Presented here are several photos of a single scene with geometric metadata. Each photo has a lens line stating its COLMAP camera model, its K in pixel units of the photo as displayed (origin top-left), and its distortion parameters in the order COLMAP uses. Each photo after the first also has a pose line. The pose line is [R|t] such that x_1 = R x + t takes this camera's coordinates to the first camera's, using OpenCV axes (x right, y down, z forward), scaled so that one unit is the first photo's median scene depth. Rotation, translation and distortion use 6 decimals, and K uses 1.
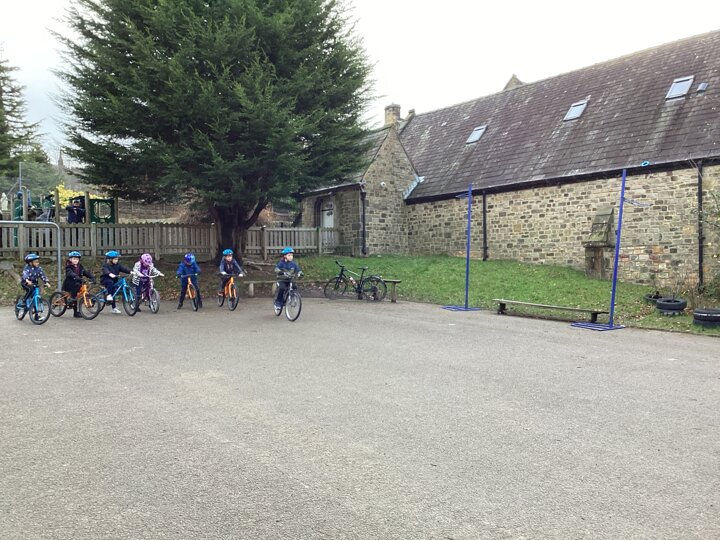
lens RADIAL K [[653.6, 0, 364.8], [0, 653.6, 276.7], [0, 0, 1]] dist [0.110435, -0.215961]
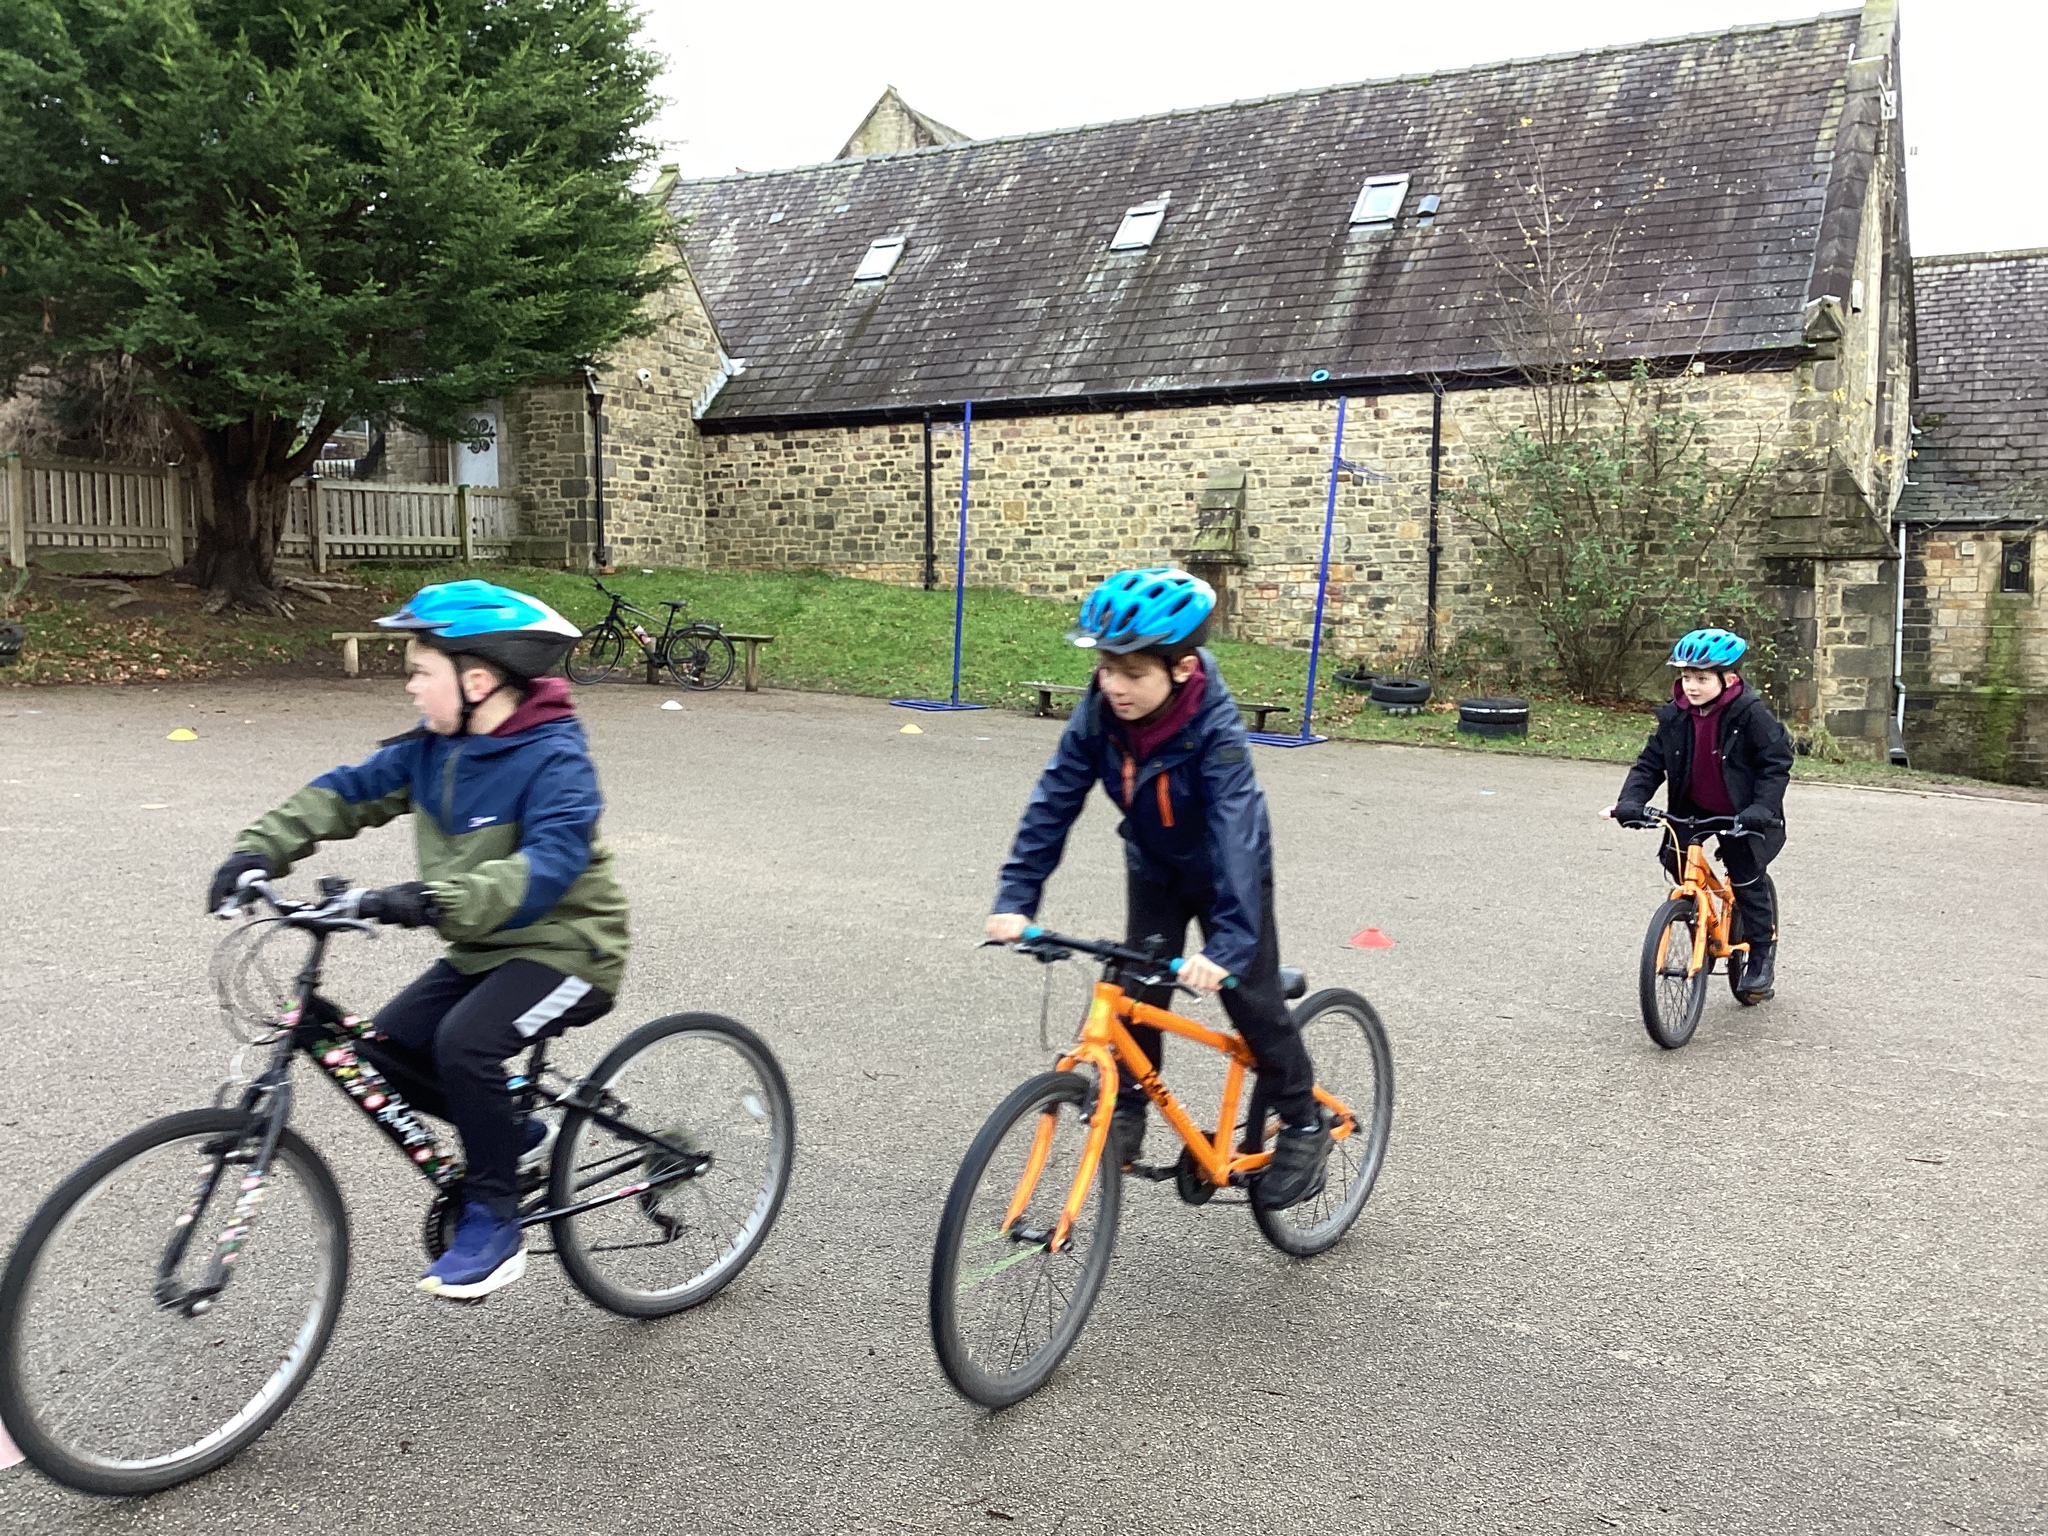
lens RADIAL K [[1848.3, 0, 1070.8], [0, 1848.3, 789.6], [0, 0, 1]] dist [0.129269, -0.232906]
pose [[0.928236, -0.021530, 0.371369, -0.171236], [-0.009379, 0.996652, 0.081222, 0.004686], [-0.371874, -0.078876, 0.924926, -0.094886]]
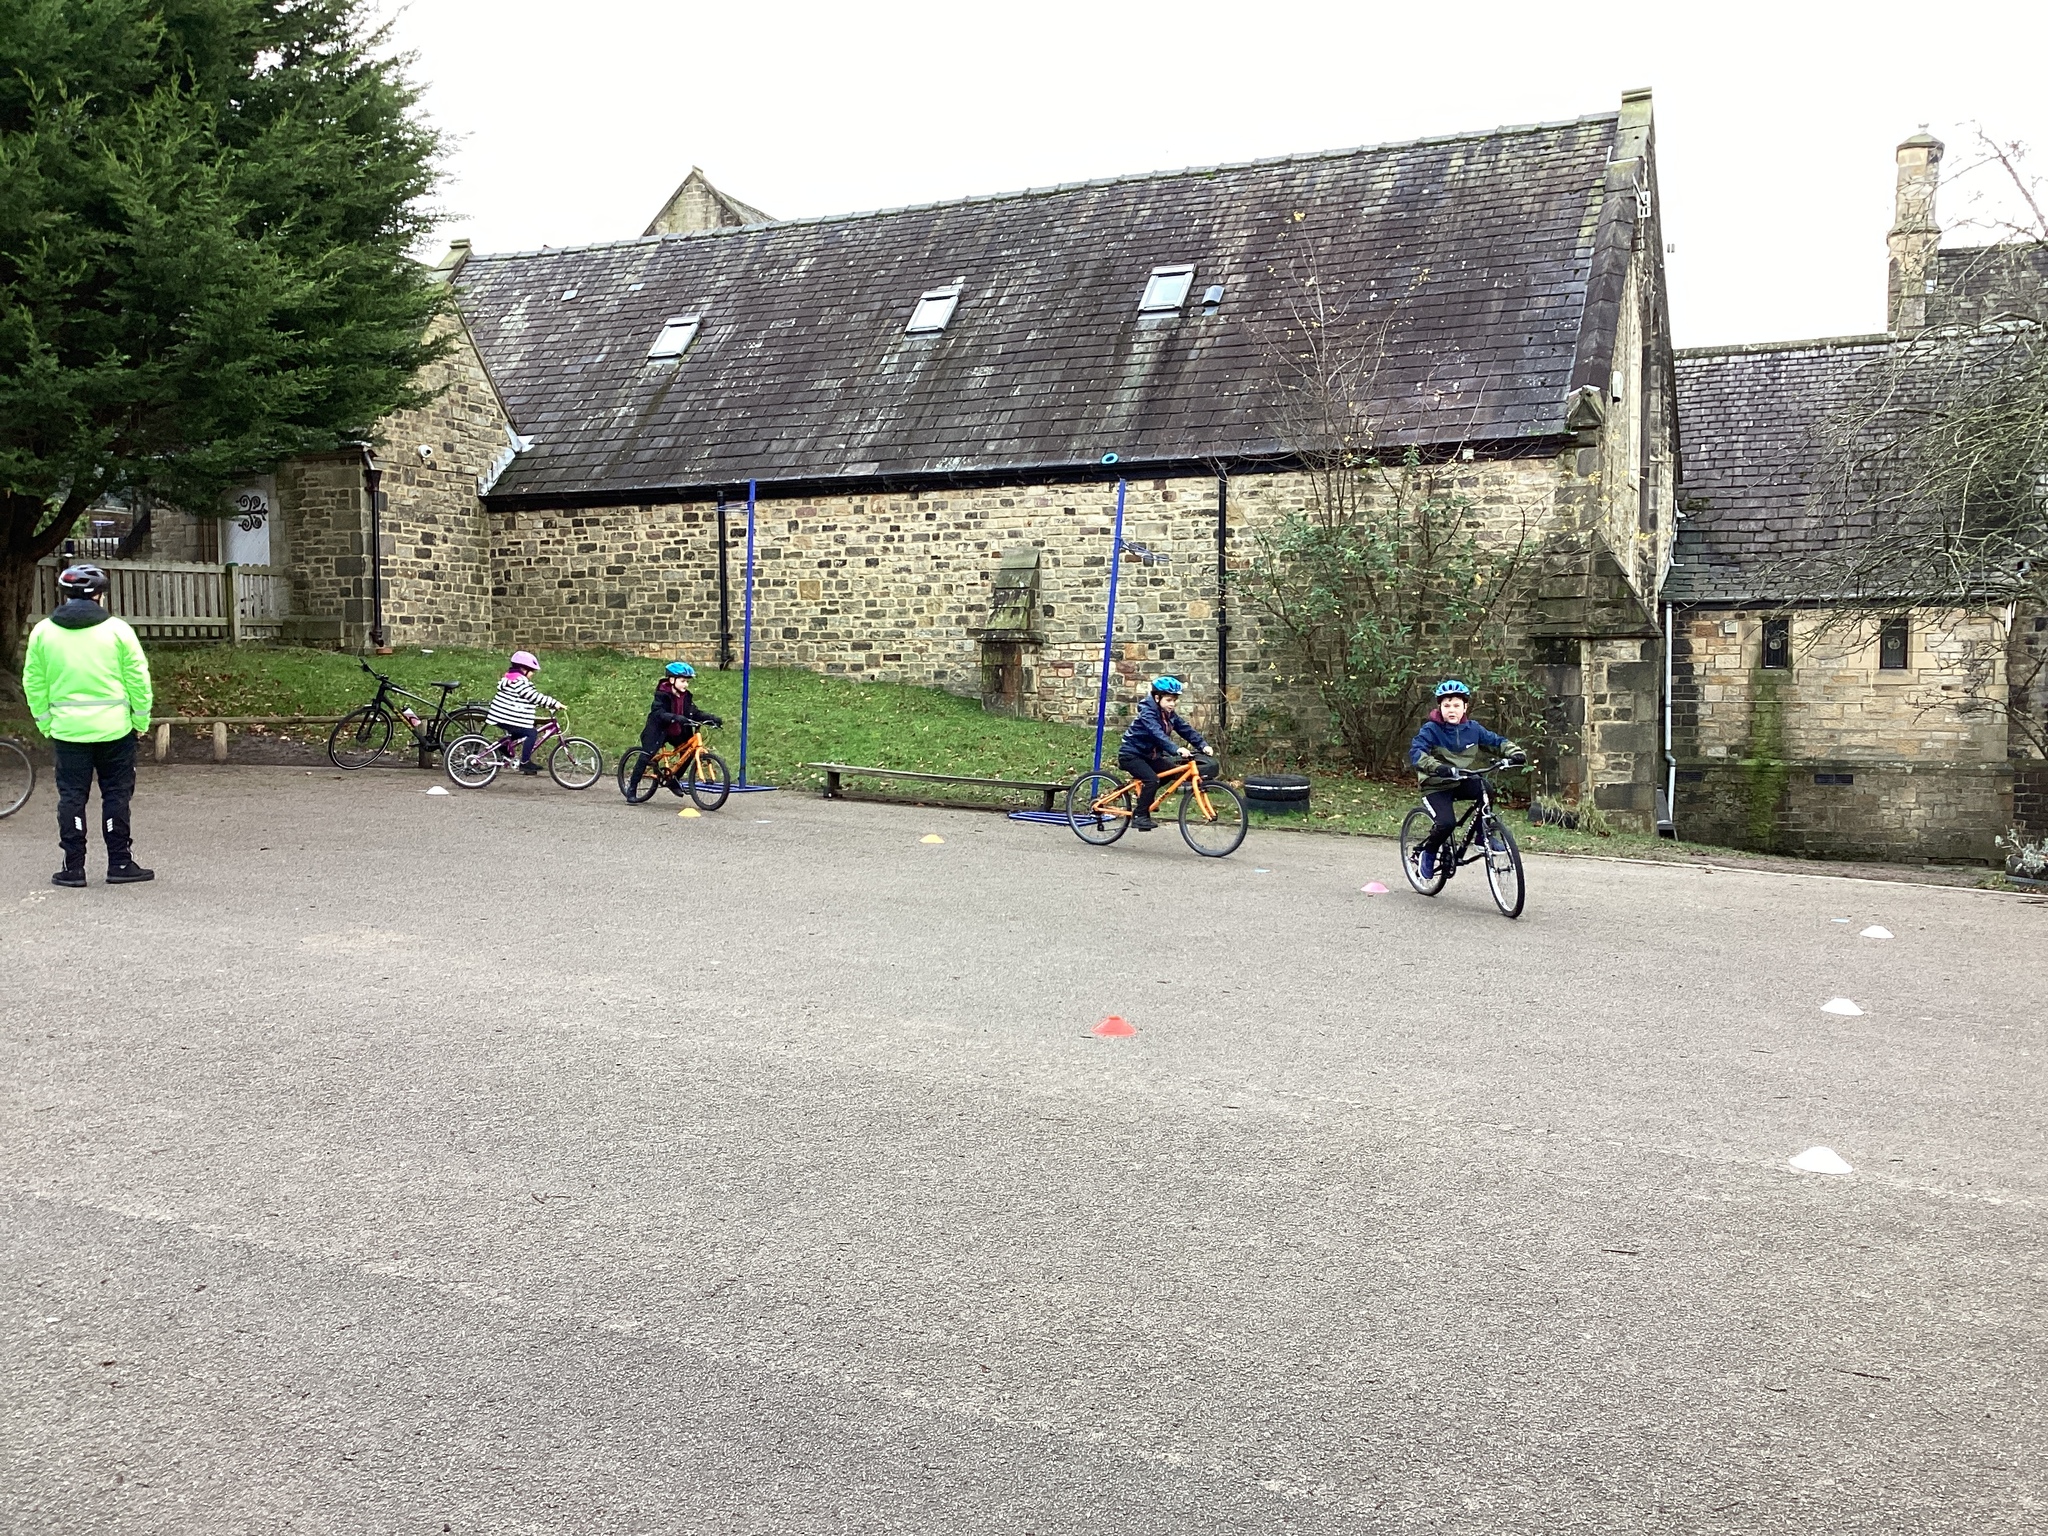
lens RADIAL K [[1834.5, 0, 1070.5], [0, 1834.5, 788.3], [0, 0, 1]] dist [0.139605, -0.241931]
pose [[0.890536, -0.015663, 0.454644, -0.147622], [-0.002824, 0.999198, 0.039954, 0.002548], [-0.454905, -0.036864, 0.889777, -0.092498]]
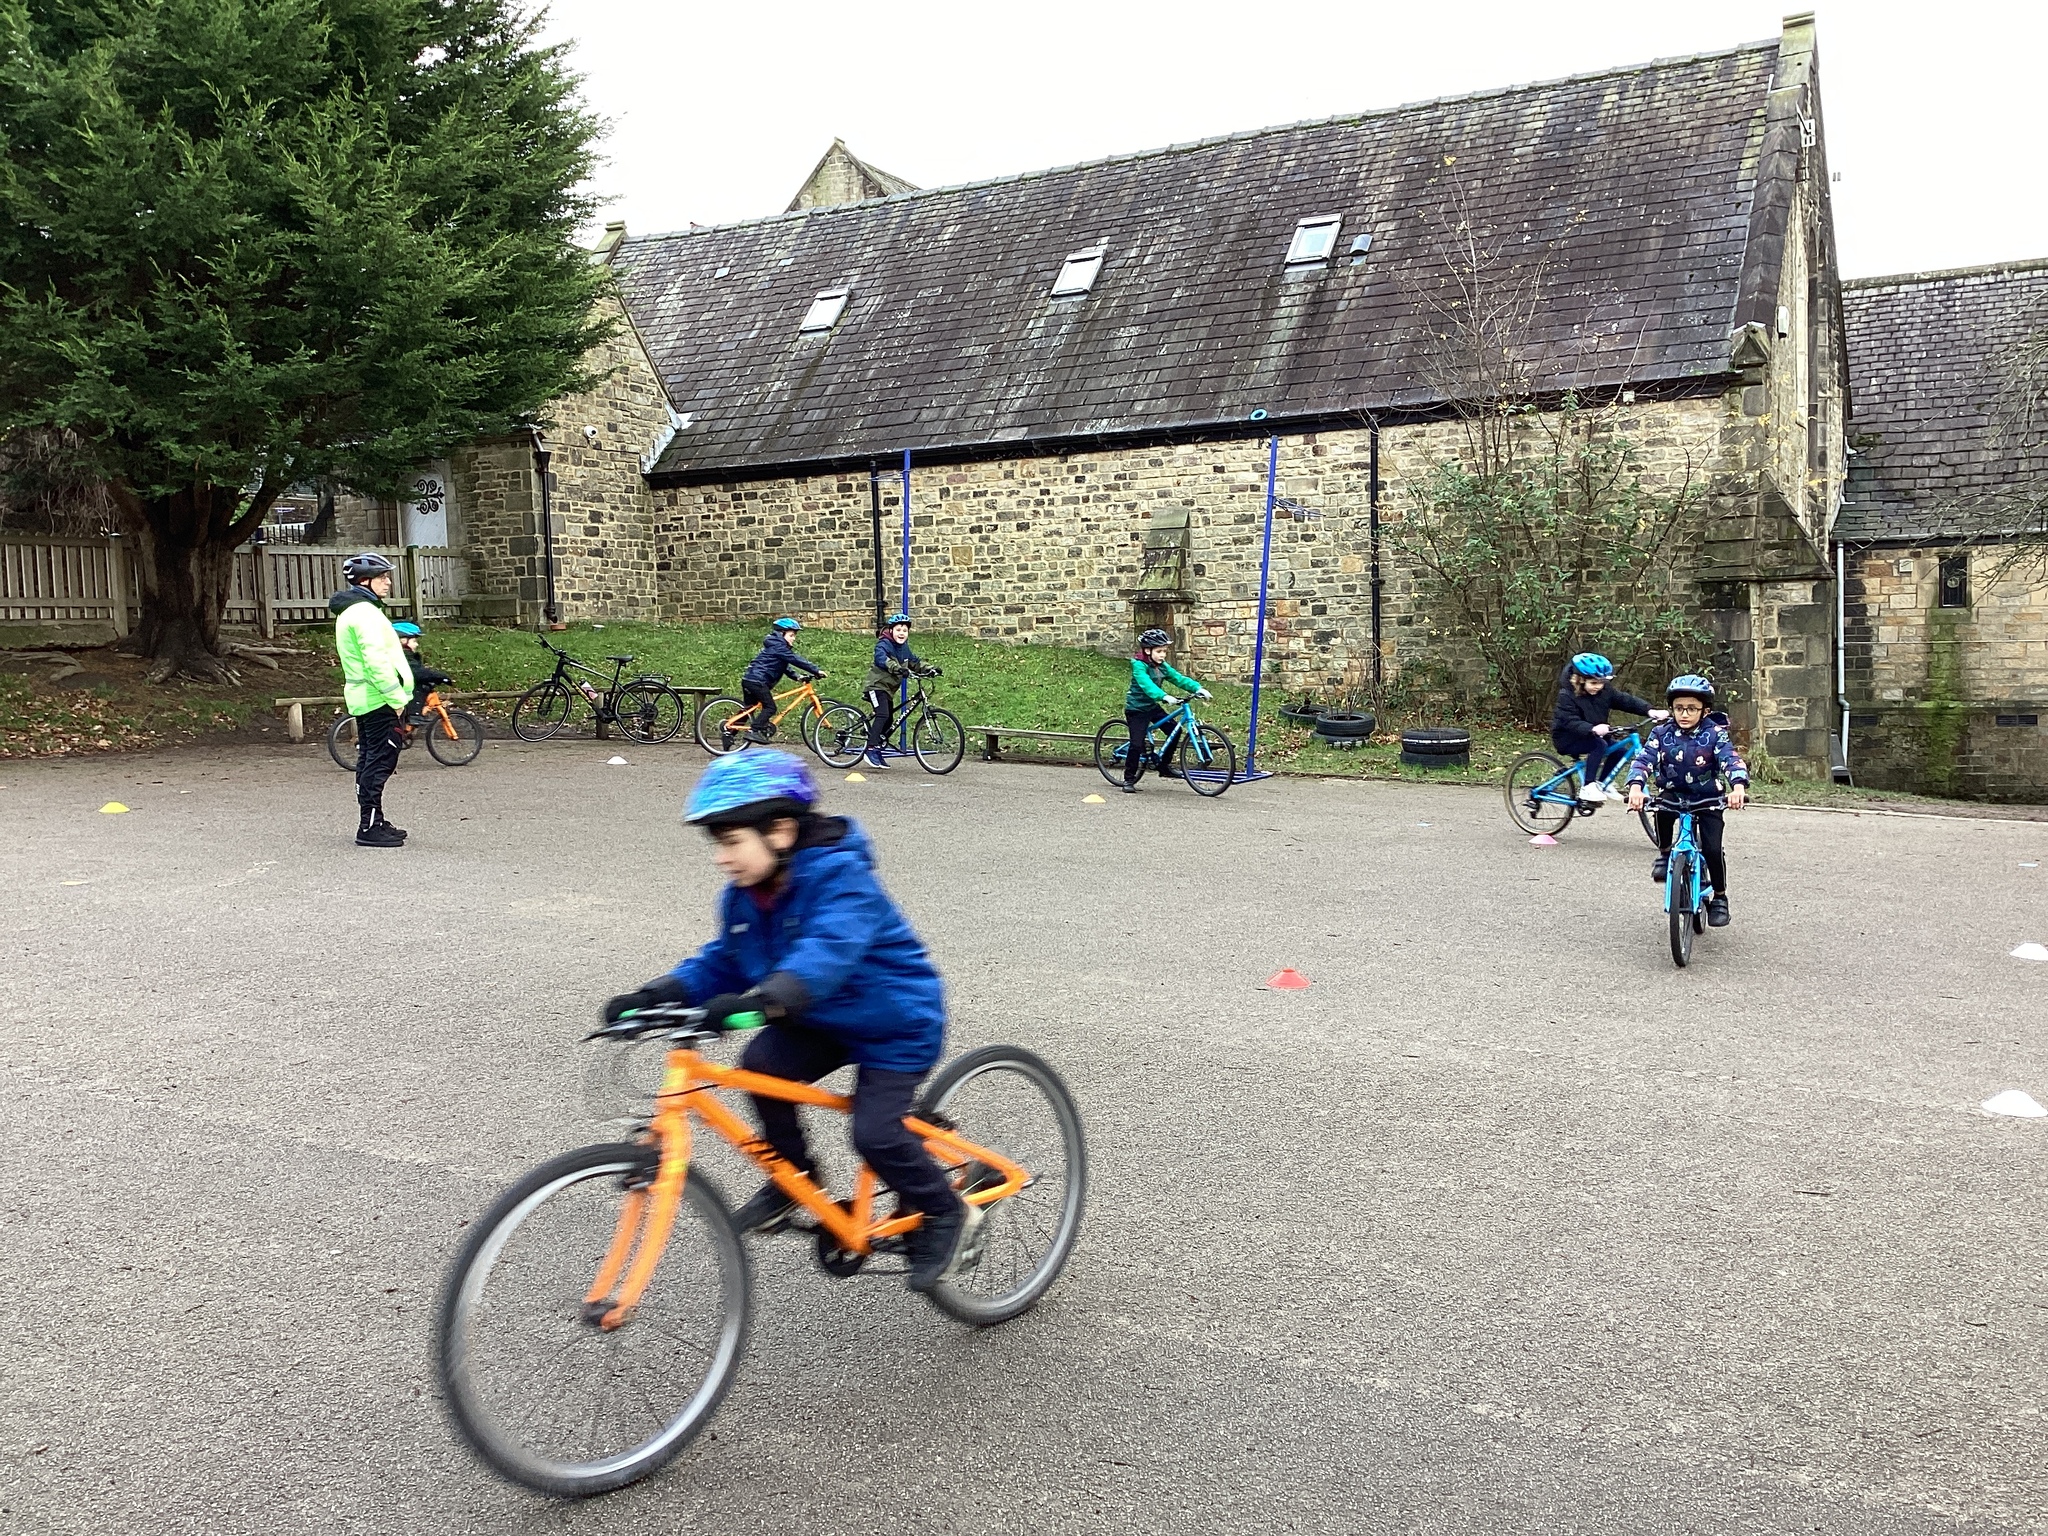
lens RADIAL K [[1837.2, 0, 1071.2], [0, 1837.2, 786.1], [0, 0, 1]] dist [0.135257, -0.238354]
pose [[0.922752, -0.041958, 0.383103, -0.156934], [0.020515, 0.997994, 0.059888, 0.002207], [-0.384847, -0.047403, 0.921762, -0.098297]]
